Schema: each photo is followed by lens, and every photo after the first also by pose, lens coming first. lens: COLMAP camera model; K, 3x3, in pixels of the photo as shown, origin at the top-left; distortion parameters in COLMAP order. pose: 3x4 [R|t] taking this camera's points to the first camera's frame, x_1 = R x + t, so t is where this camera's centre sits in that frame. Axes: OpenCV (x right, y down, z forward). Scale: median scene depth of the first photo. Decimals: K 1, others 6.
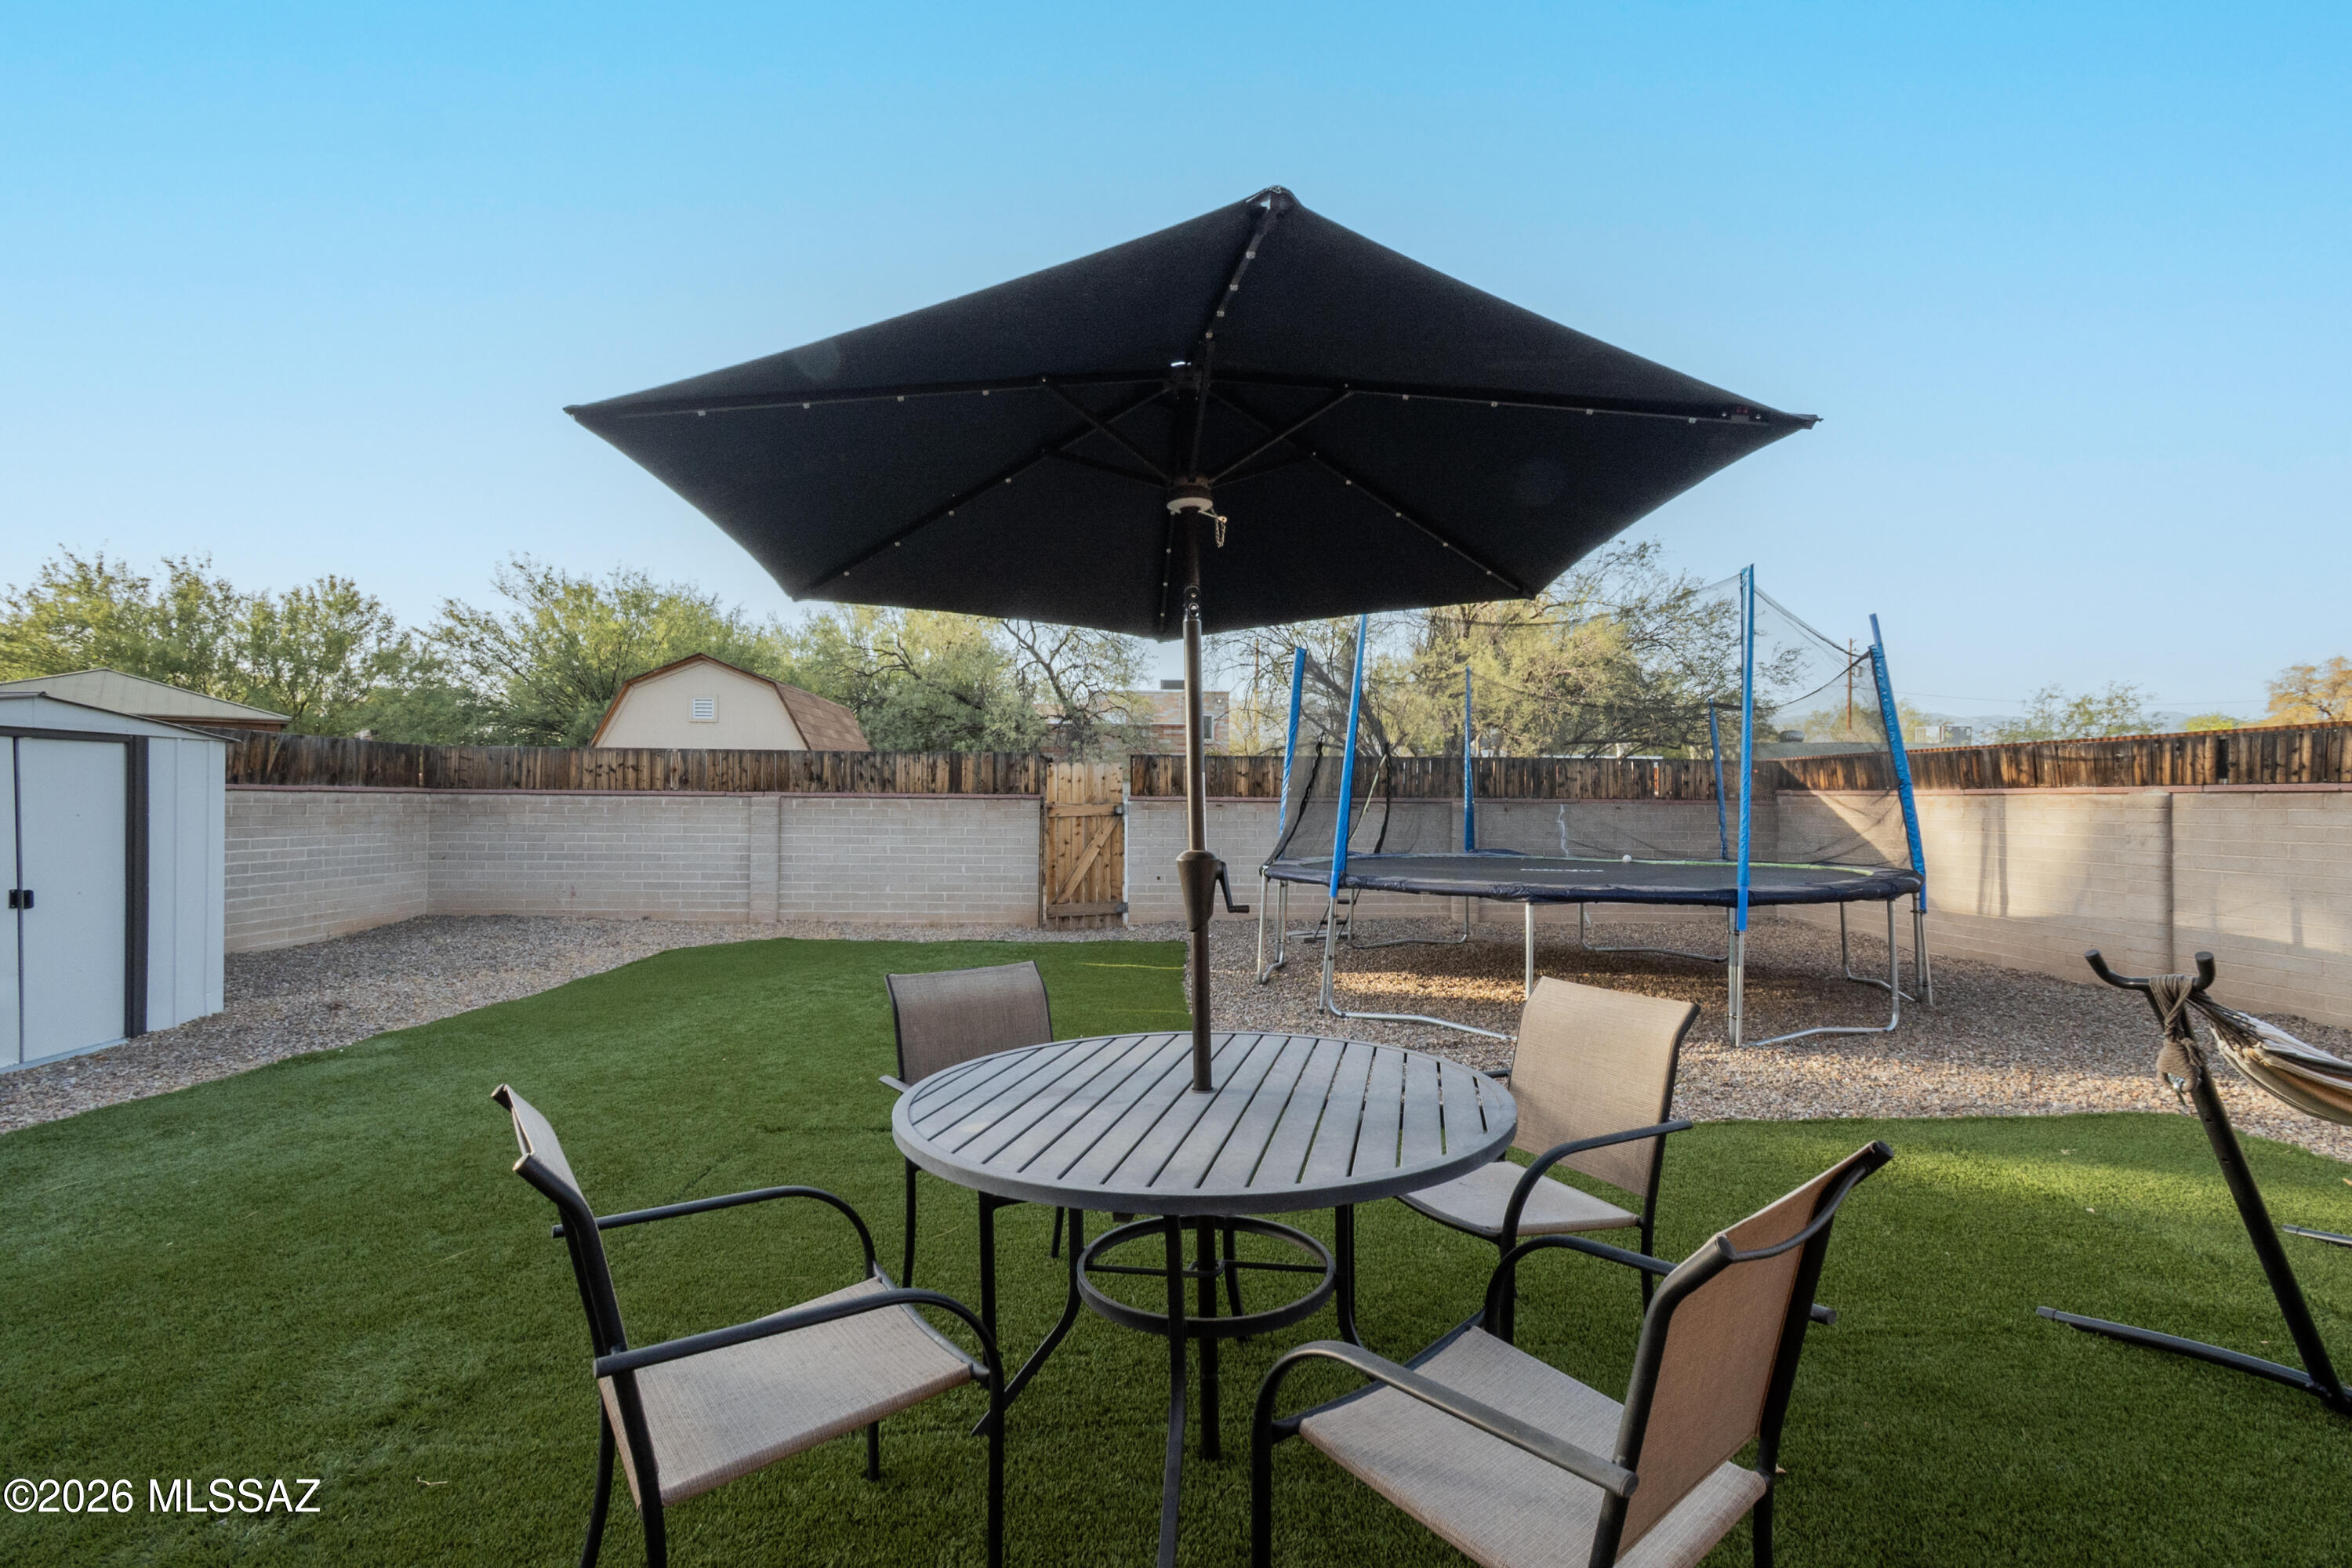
lens RADIAL K [[1045.0, 0, 1175.3], [0, 1045.0, 785.0], [0, 0, 1]] dist [0.000837, -0.000533]
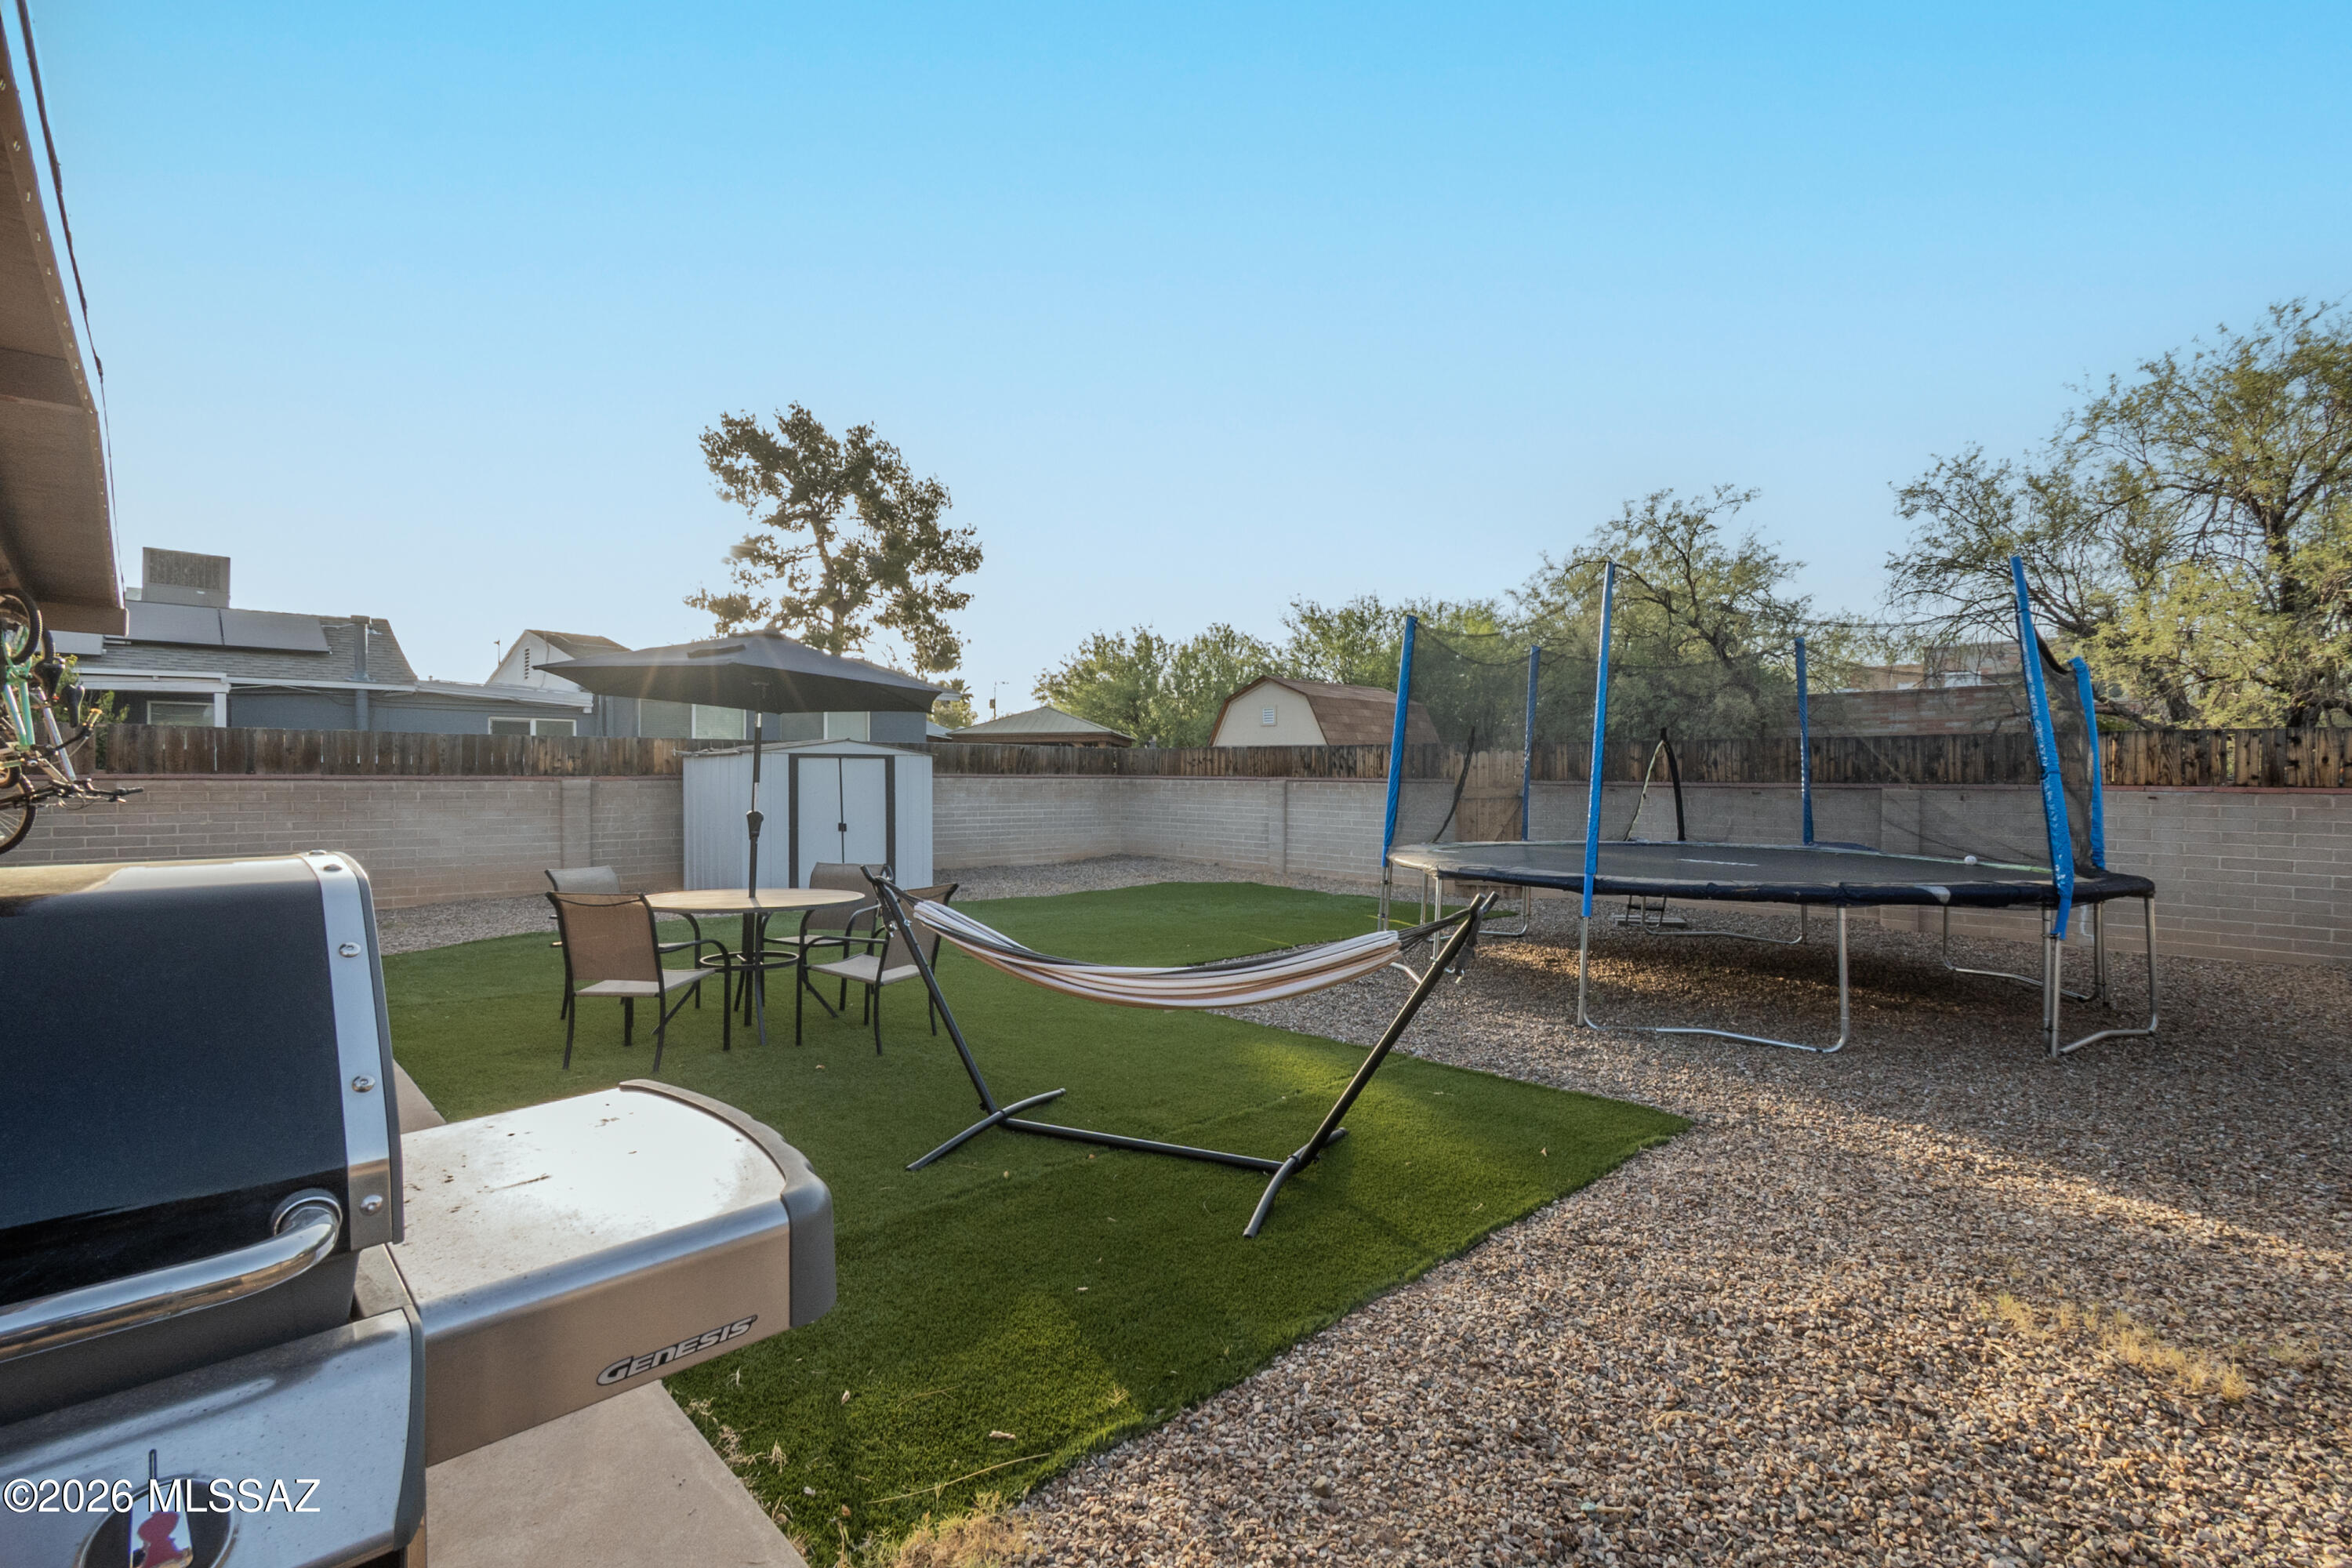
lens RADIAL K [[1045.0, 0, 1166.4], [0, 1045.0, 789.1], [0, 0, 1]] dist [0.000837, -0.000533]
pose [[0.658861, 0.007752, -0.752225, 0.533926], [0.011388, 0.999730, 0.020277, -0.006742], [0.752179, -0.021926, 0.658594, -0.000088]]
